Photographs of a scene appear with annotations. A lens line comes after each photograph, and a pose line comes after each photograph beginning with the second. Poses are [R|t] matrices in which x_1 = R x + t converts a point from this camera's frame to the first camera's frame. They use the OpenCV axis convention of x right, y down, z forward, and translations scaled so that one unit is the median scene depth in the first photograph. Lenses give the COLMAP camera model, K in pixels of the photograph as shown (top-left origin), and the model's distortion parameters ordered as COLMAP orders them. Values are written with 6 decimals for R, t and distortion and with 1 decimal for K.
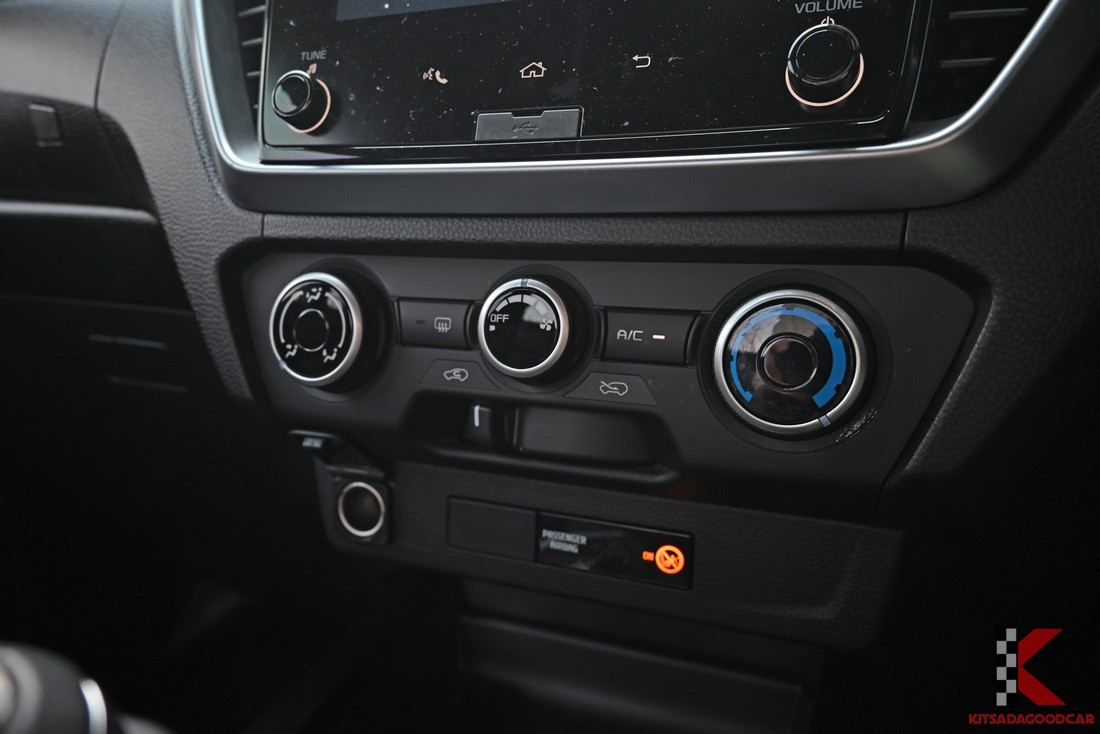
lens RADIAL K [[746.2, 0, 546.0], [0, 746.2, 367.1], [0, 0, 1]] dist [0.004798, -0.000463]
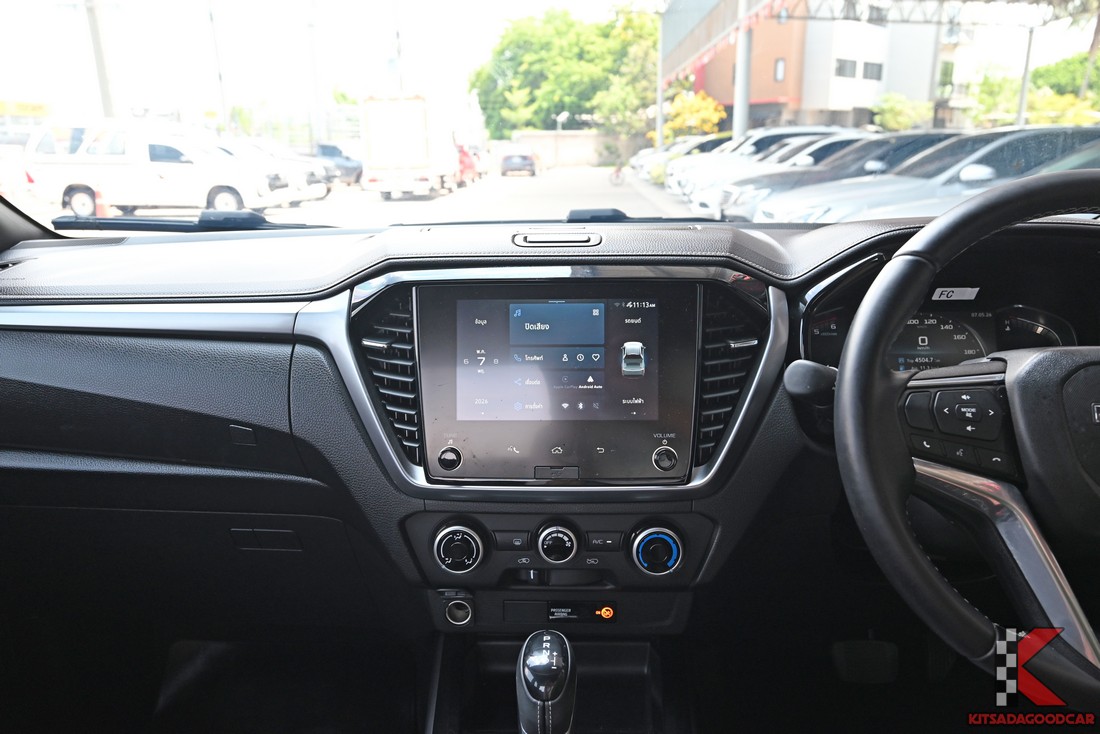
lens RADIAL K [[751.7, 0, 545.3], [0, 751.7, 368.7], [0, 0, 1]] dist [0.000849, 0.000886]
pose [[0.942586, -0.111354, 0.314852, -0.743525], [0.081167, 0.990891, 0.107456, -0.850547], [-0.323949, -0.075731, 0.943038, -1.244418]]
